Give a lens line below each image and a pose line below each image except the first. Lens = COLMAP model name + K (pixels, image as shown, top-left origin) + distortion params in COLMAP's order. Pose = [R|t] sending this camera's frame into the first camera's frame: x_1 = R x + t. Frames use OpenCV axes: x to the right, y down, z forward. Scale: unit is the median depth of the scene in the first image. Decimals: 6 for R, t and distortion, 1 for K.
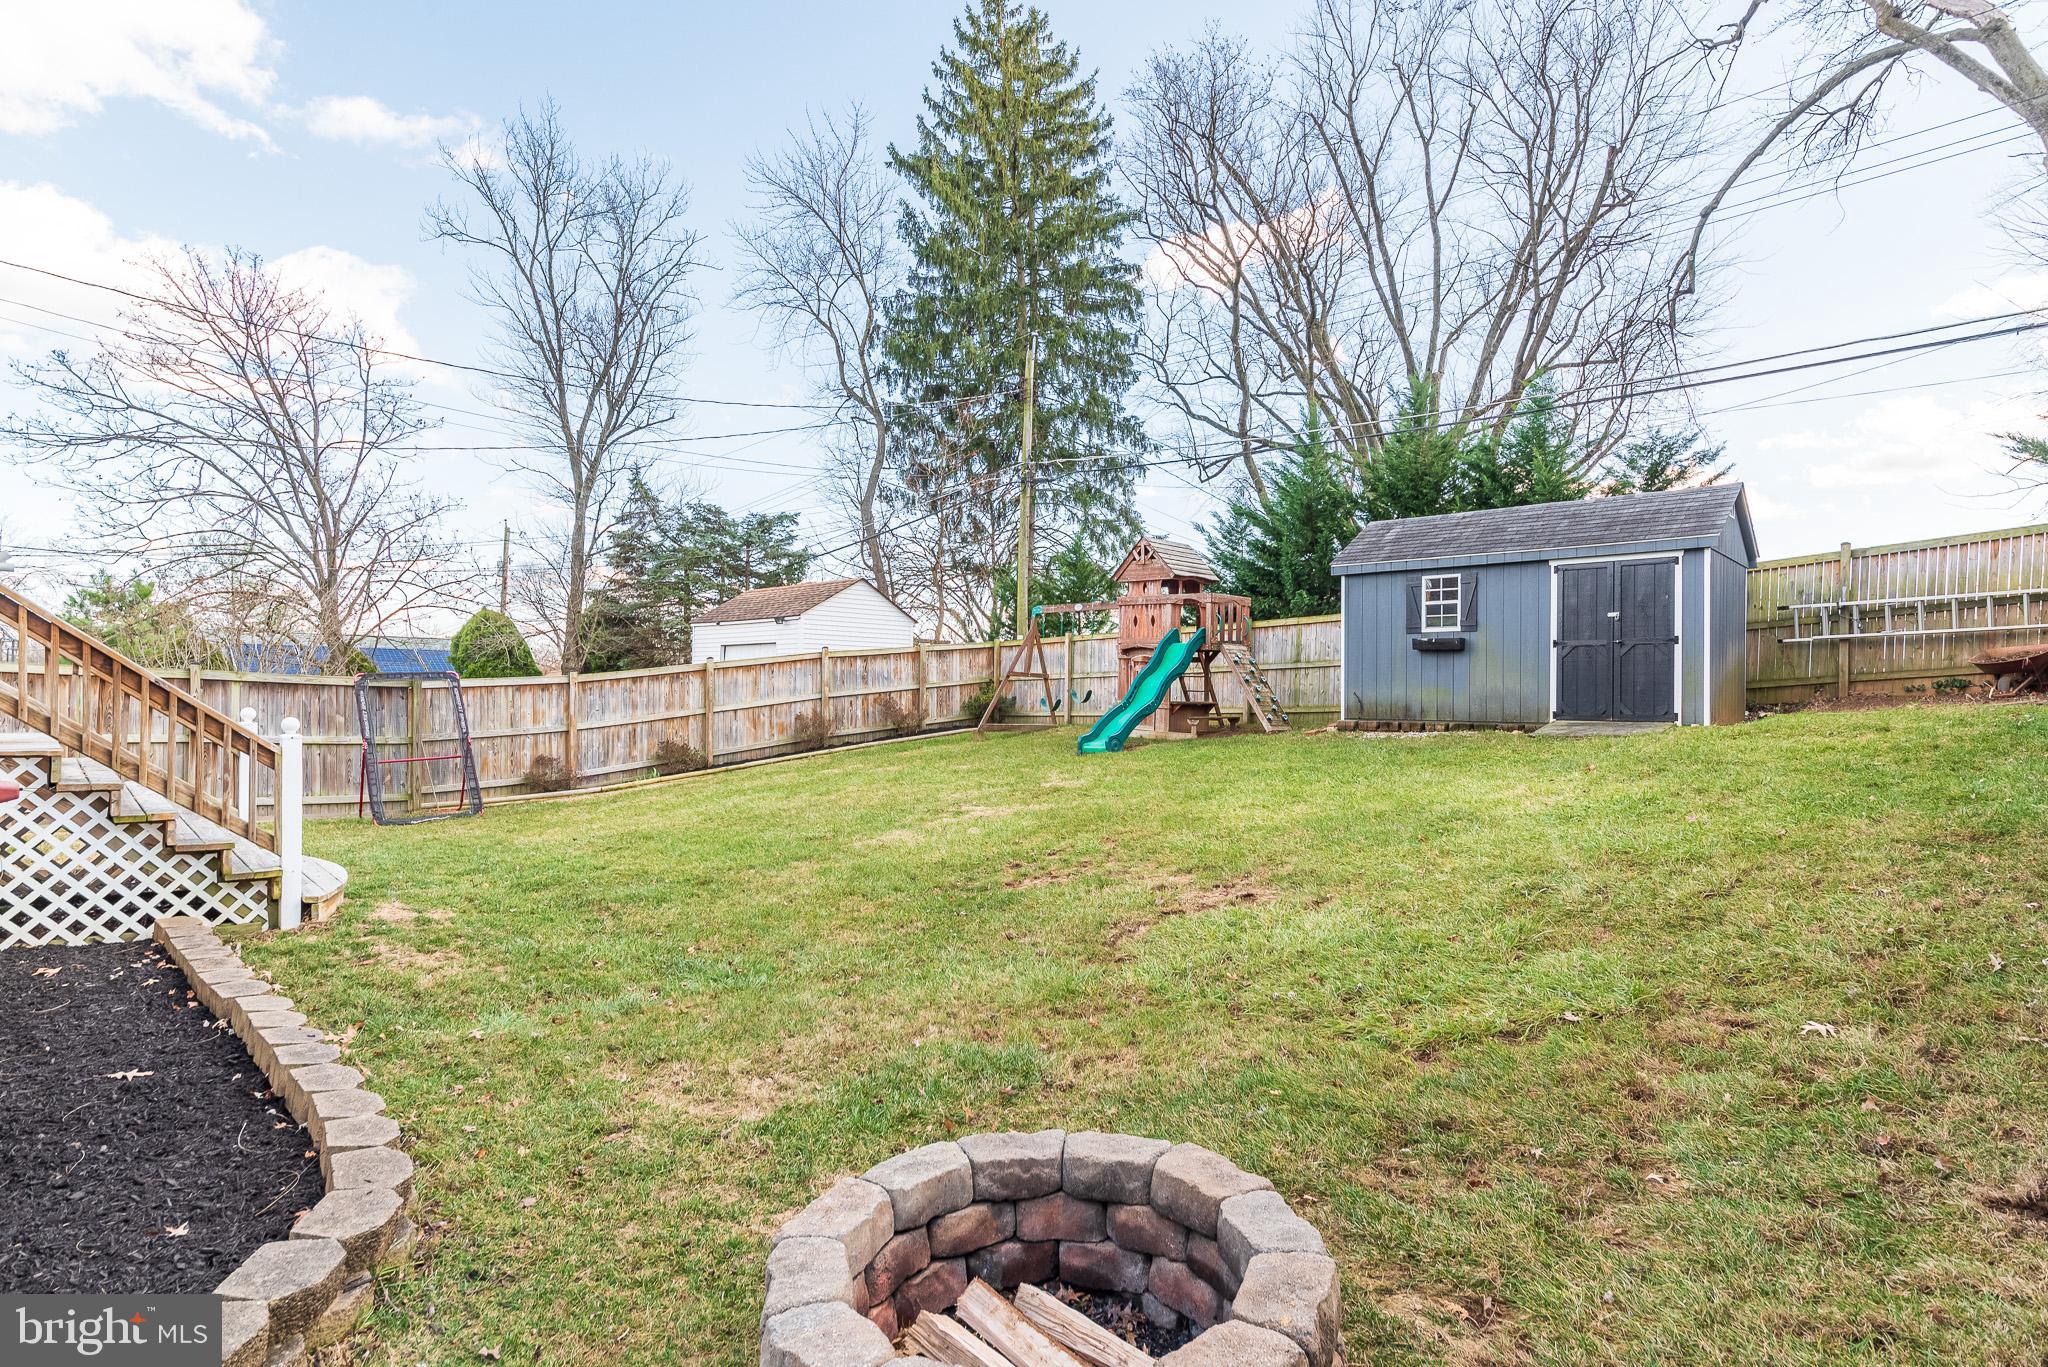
lens RADIAL K [[1032.2, 0, 1031.1], [0, 1032.2, 685.3], [0, 0, 1]] dist [-0.000662, 0.001161]
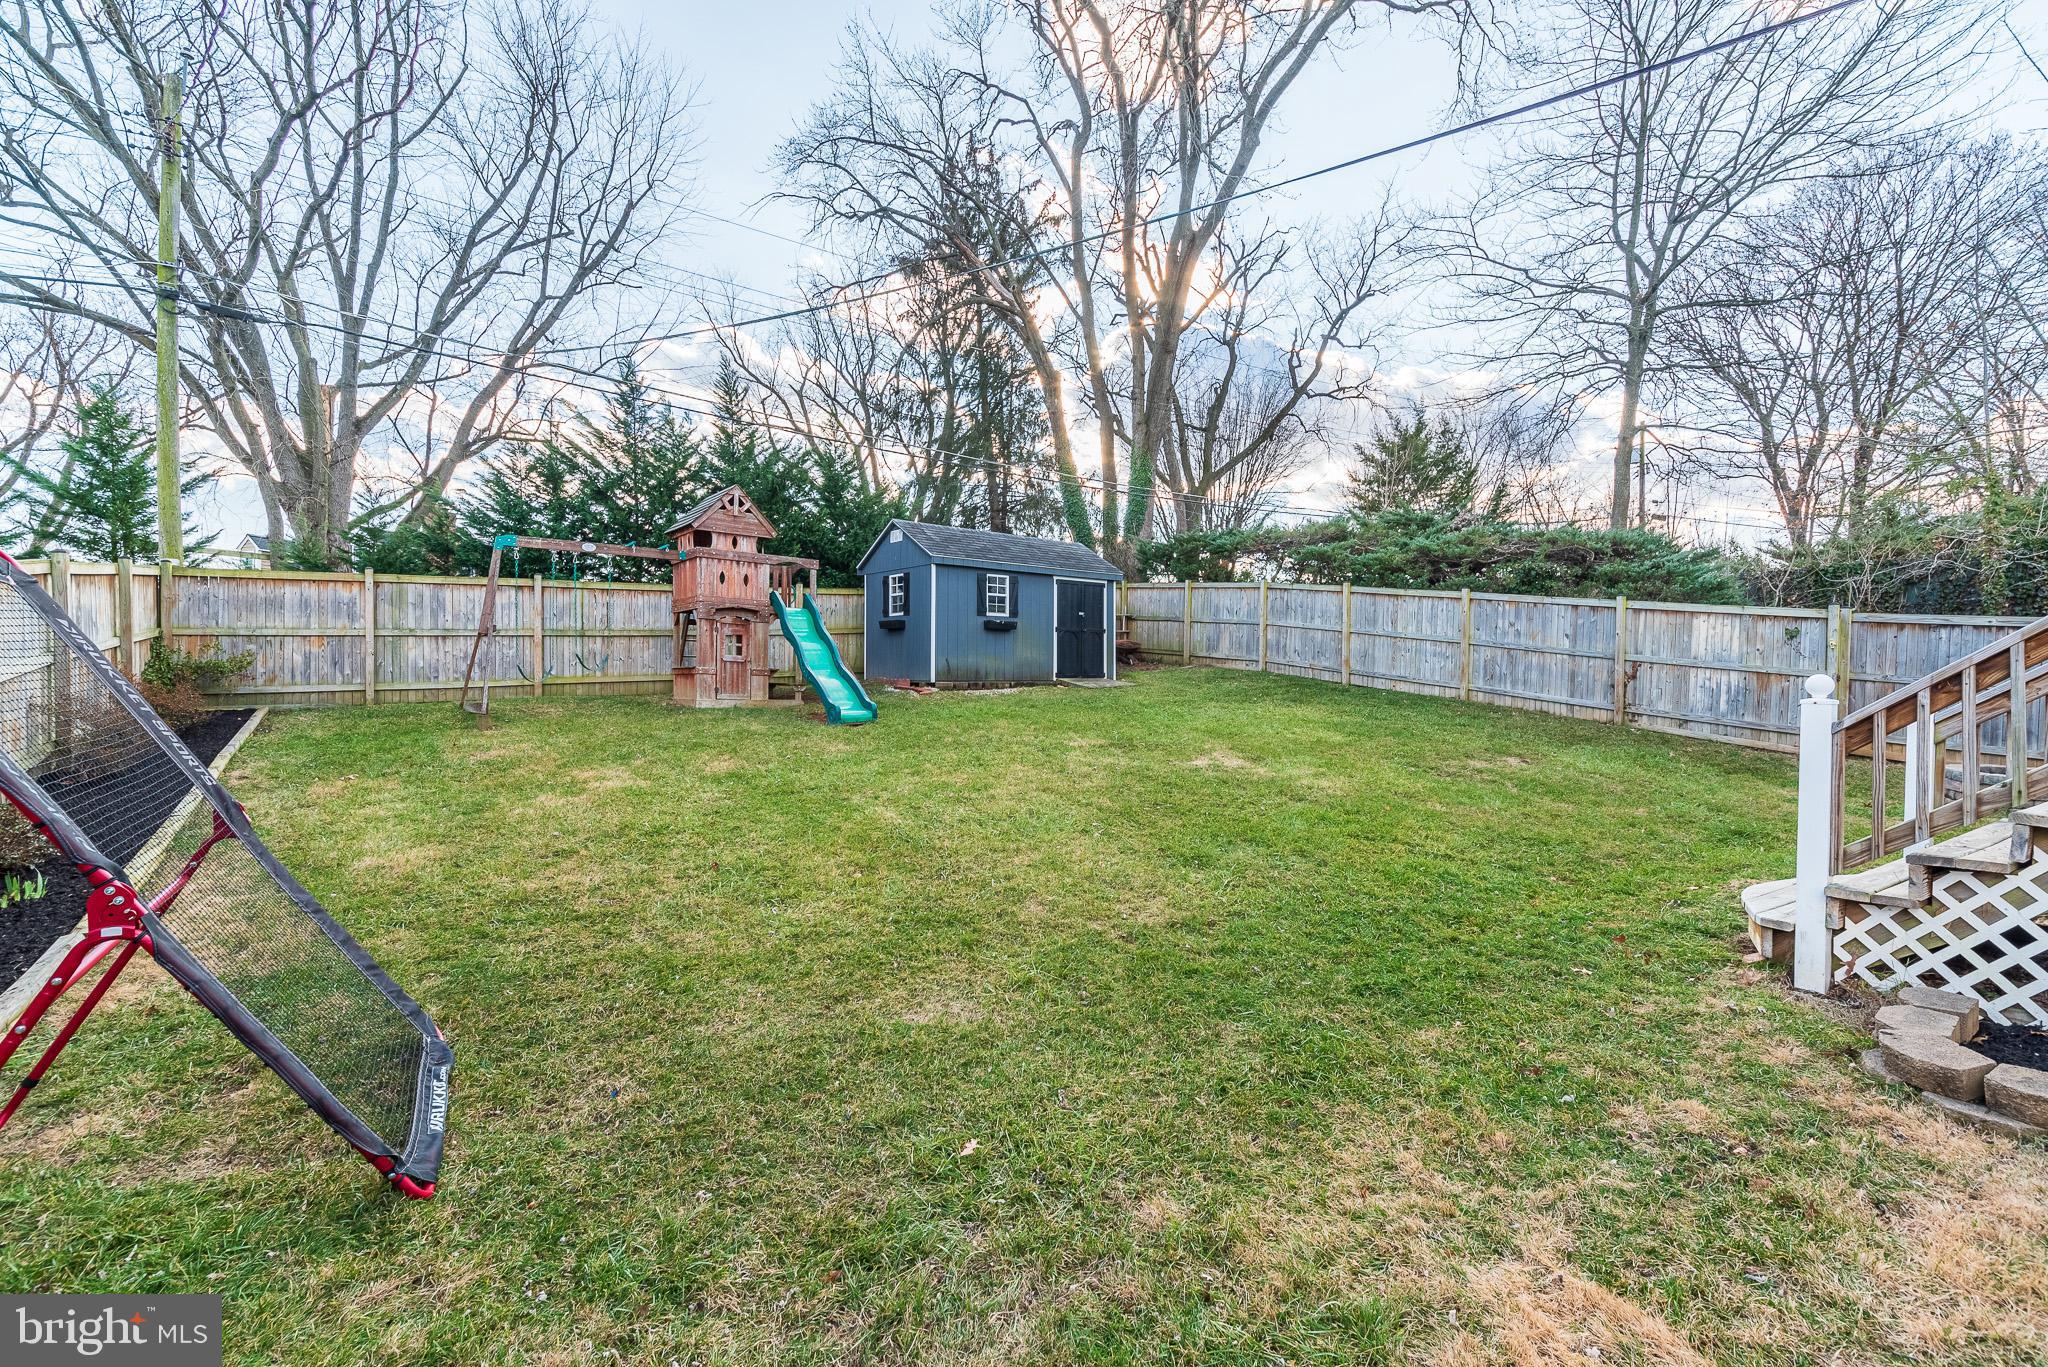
lens RADIAL K [[907.5, 0, 1026.1], [0, 907.5, 684.3], [0, 0, 1]] dist [-0.000158, -0.000045]
pose [[0.134875, -0.011881, 0.990791, -0.624197], [-0.002369, 0.999921, 0.012313, 0.018977], [-0.990860, -0.004008, 0.134836, 0.620819]]
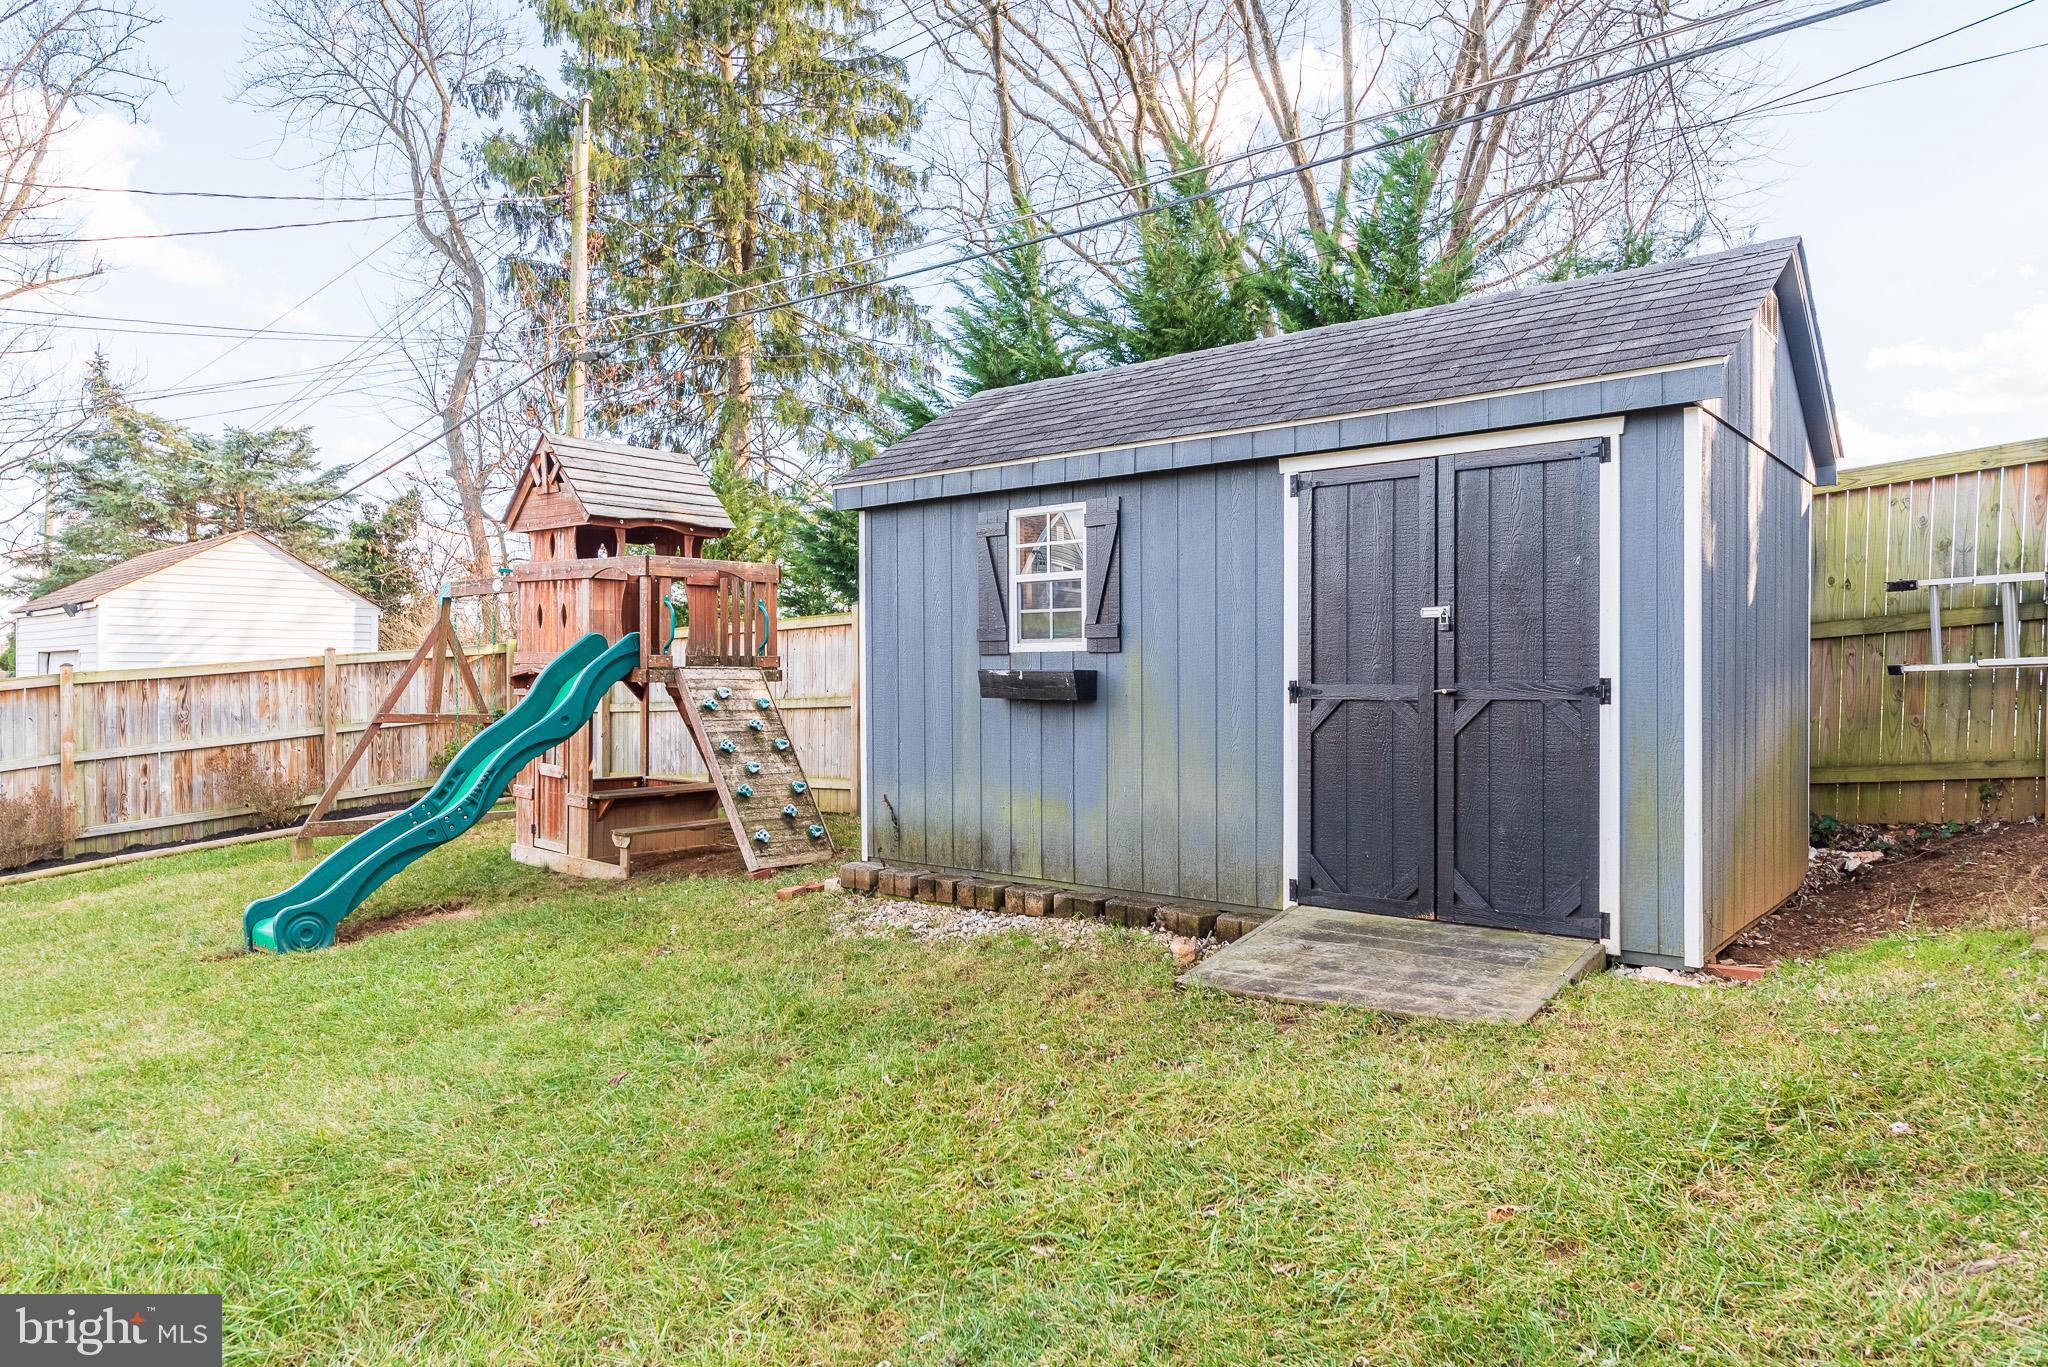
lens RADIAL K [[1267.2, 0, 1019.1], [0, 1267.2, 680.5], [0, 0, 1]] dist [0.007286, 0.000157]
pose [[0.998718, -0.008975, 0.049823, 0.282099], [0.008601, 0.999933, 0.007715, -0.034983], [-0.049889, -0.007277, 0.998728, 0.408002]]
